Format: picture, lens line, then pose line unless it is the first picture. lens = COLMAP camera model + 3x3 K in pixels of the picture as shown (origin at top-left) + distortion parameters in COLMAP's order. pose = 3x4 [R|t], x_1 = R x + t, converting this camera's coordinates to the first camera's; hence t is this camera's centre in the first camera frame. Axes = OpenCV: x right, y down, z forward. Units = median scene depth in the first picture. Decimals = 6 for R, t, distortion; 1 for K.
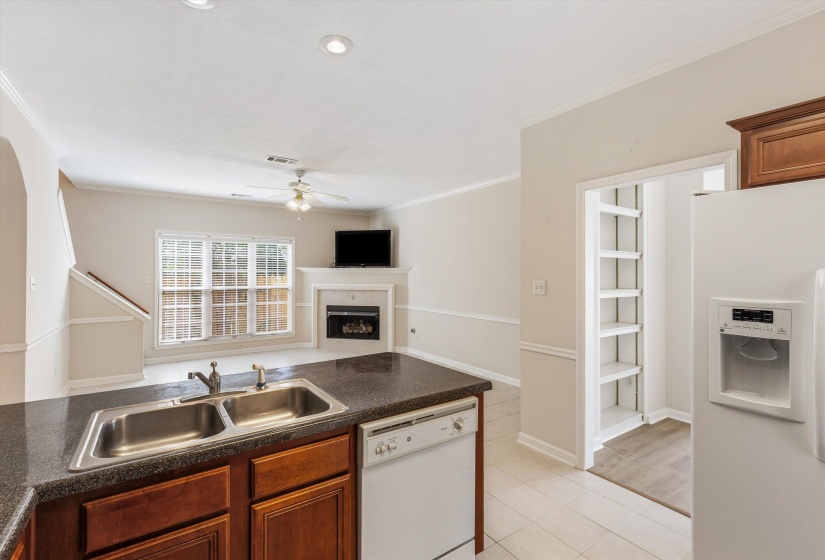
lens RADIAL K [[374.5, 0, 412.2], [0, 374.5, 273.6], [0, 0, 1]] dist [0.002167, -0.000352]
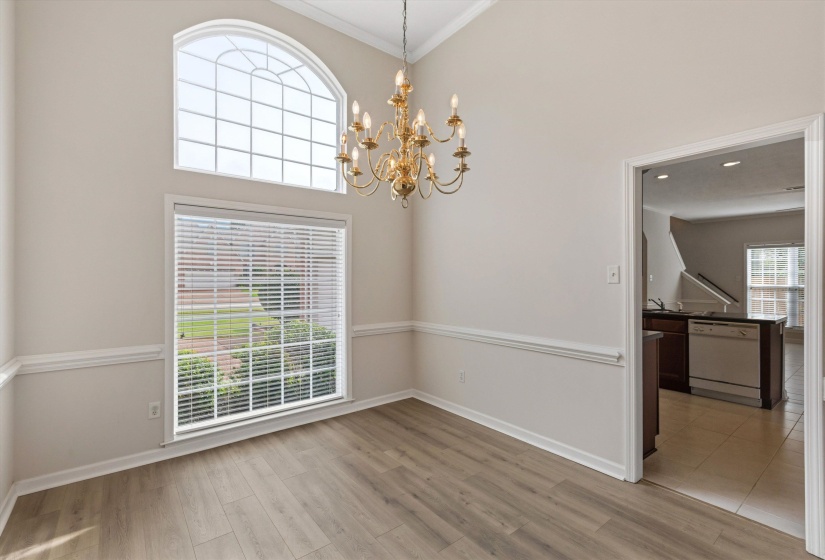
lens RADIAL K [[374.5, 0, 409.2], [0, 374.5, 276.1], [0, 0, 1]] dist [0.002167, -0.000352]
pose [[0.055167, -0.007499, -0.998449, 0.567112], [-0.001098, 0.999971, -0.007571, 0.016521], [0.998477, 0.001514, 0.055157, -0.292340]]
